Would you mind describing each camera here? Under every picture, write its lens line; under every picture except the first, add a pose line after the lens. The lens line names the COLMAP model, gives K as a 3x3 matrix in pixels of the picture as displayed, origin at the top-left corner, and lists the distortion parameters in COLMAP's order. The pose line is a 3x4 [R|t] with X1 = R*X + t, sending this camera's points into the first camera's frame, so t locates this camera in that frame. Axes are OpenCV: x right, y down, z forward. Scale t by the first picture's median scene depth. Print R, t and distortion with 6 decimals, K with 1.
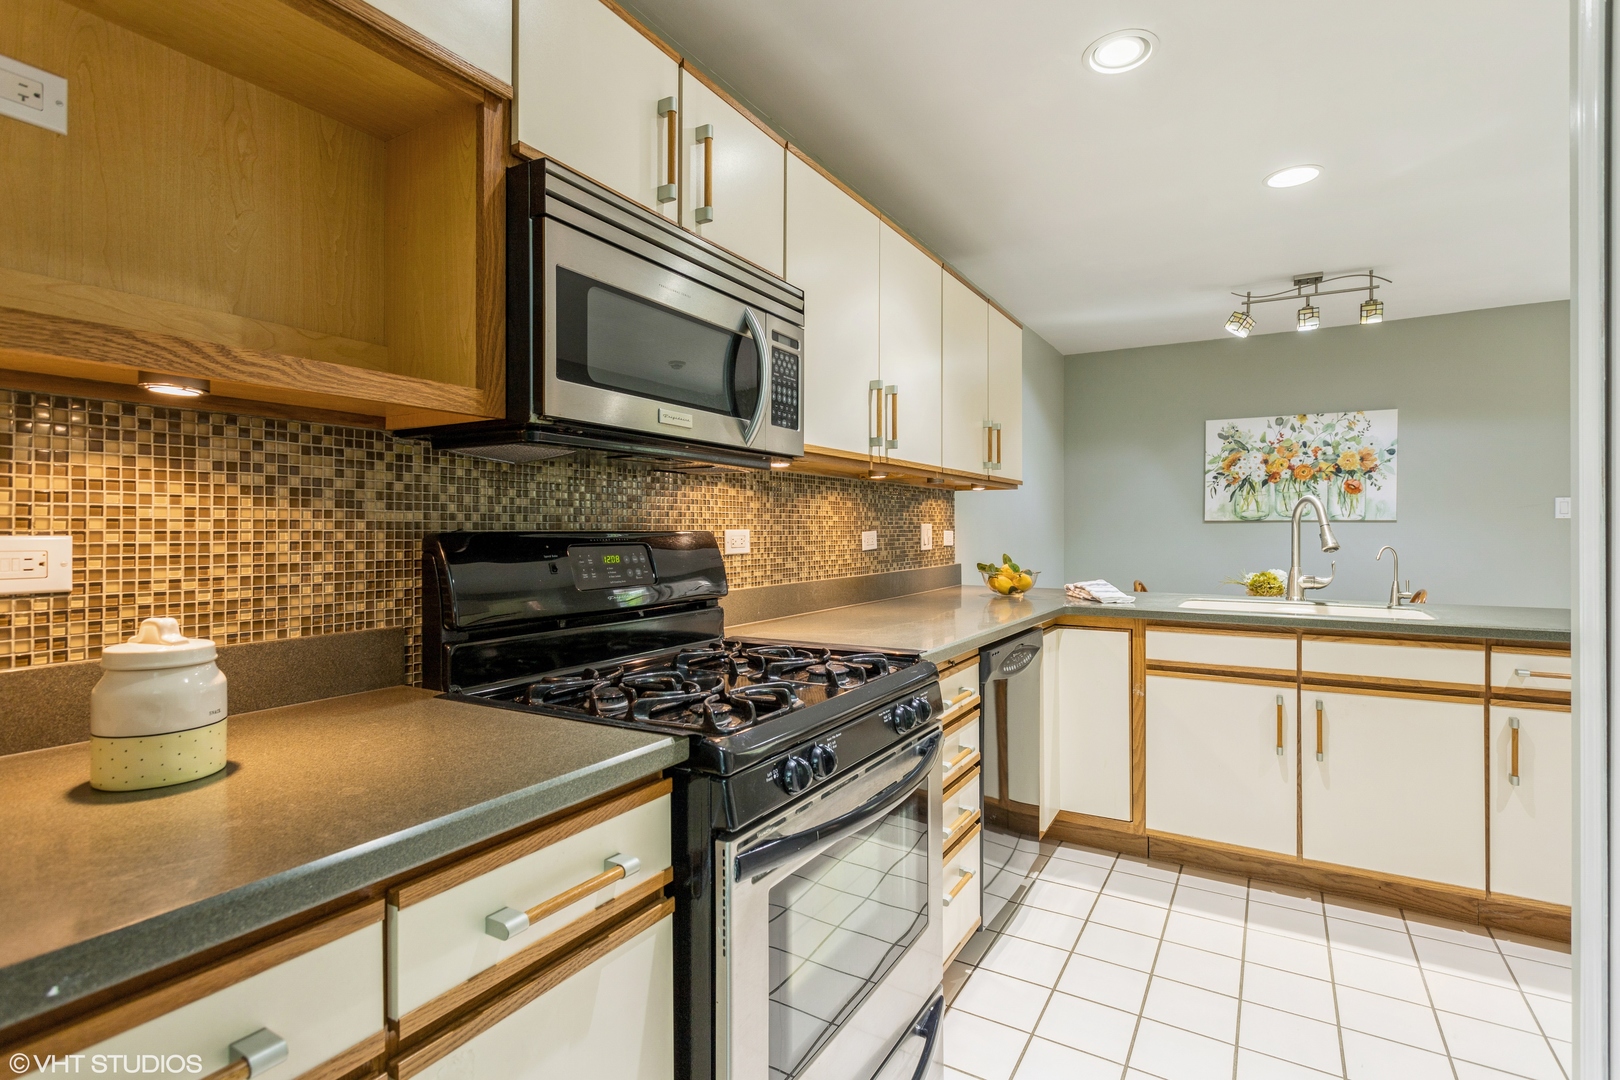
lens RADIAL K [[782.7, 0, 806.7], [0, 782.7, 536.7], [0, 0, 1]] dist [-0.001443, -0.000372]
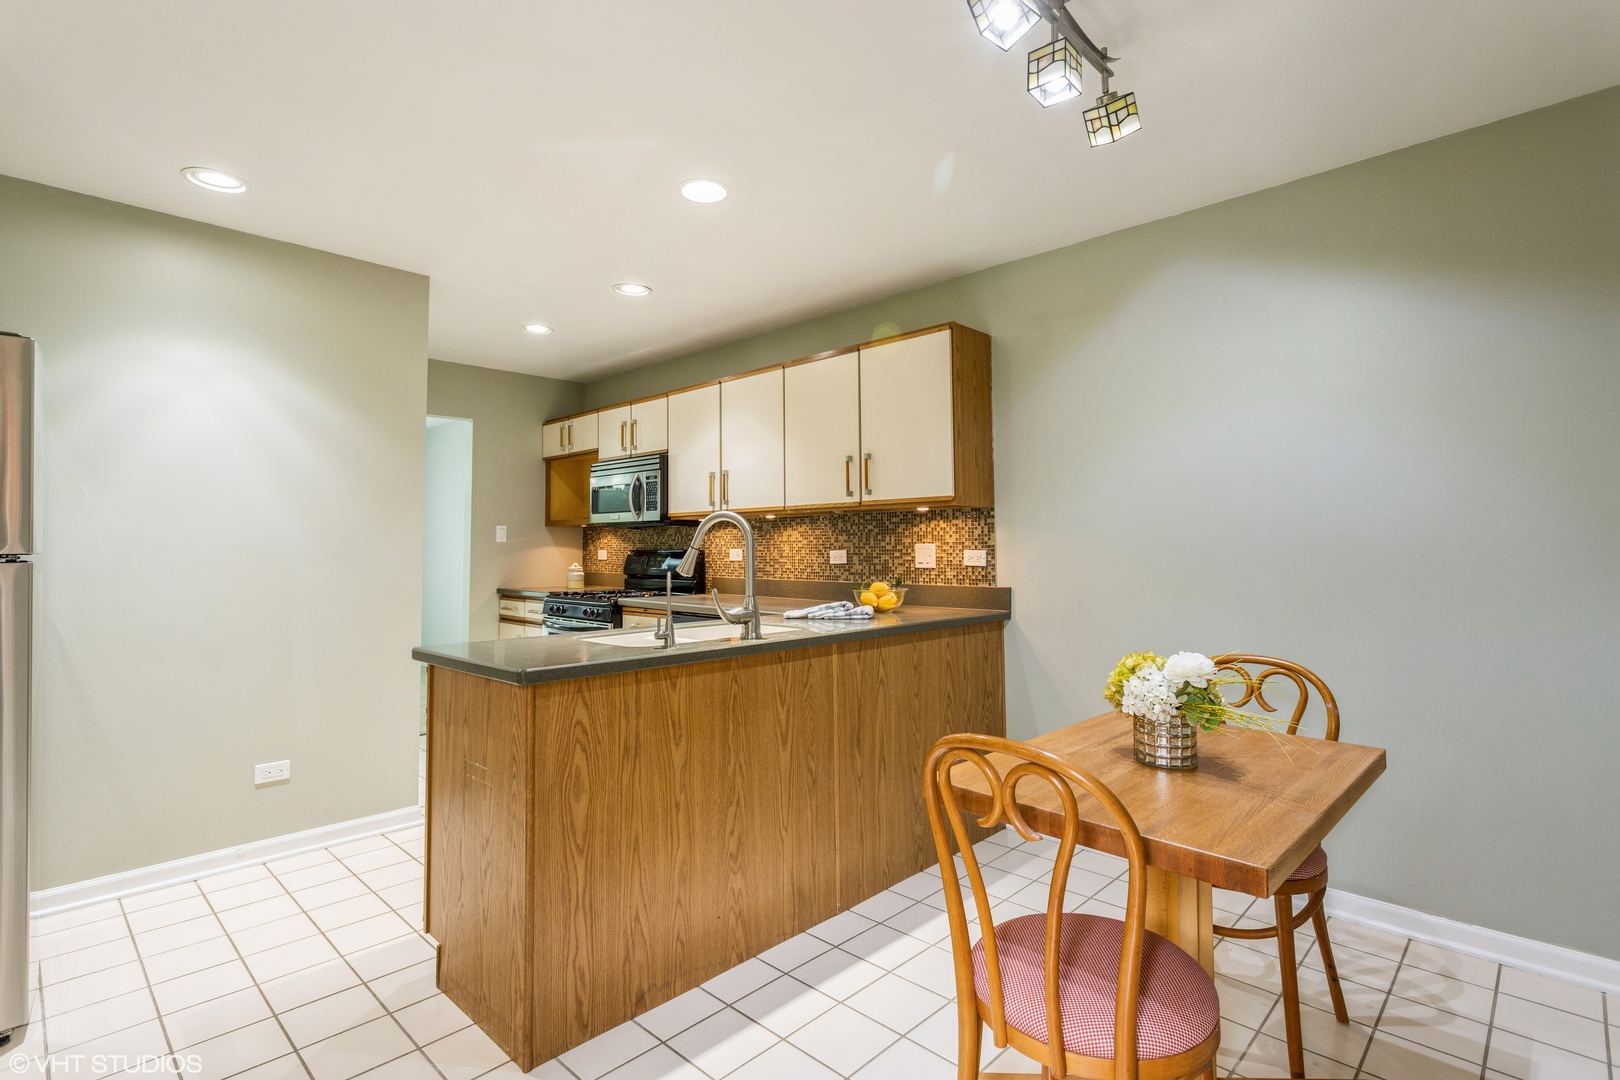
lens RADIAL K [[782.7, 0, 807.9], [0, 782.7, 537.3], [0, 0, 1]] dist [-0.001443, -0.000372]
pose [[-0.230495, -0.010491, -0.973017, 1.670569], [-0.004551, 0.999943, -0.009704, -0.018625], [0.973063, 0.002192, -0.230529, 1.466304]]
